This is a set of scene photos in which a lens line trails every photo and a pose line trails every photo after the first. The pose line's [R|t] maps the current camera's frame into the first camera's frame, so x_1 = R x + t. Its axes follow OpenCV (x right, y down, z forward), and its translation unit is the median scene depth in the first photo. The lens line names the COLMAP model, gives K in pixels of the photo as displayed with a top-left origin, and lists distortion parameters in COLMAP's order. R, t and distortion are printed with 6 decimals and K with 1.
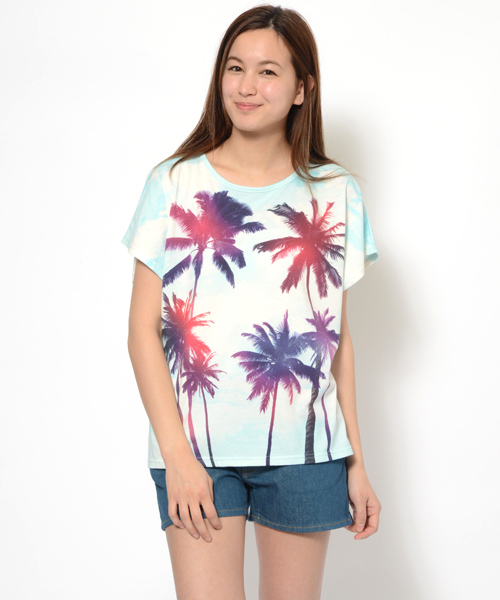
lens RADIAL K [[1776.4, 0, 250.0], [0, 1776.4, 300.0], [0, 0, 1]] dist [1.780939, -0.076485]
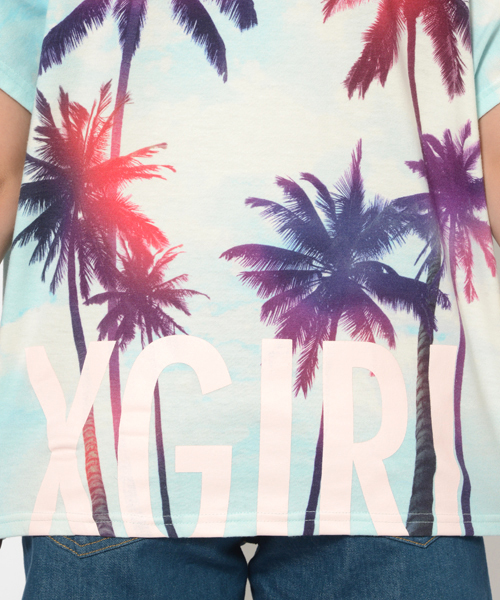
lens RADIAL K [[3302.7, 0, 250.0], [0, 3302.7, 300.0], [0, 0, 1]] dist [3.281185, -10.976634]
pose [[0.999852, 0.009780, -0.014148, 0.007471], [-0.009082, 0.998775, 0.048638, 0.005441], [0.014607, -0.048502, 0.998716, 0.259516]]
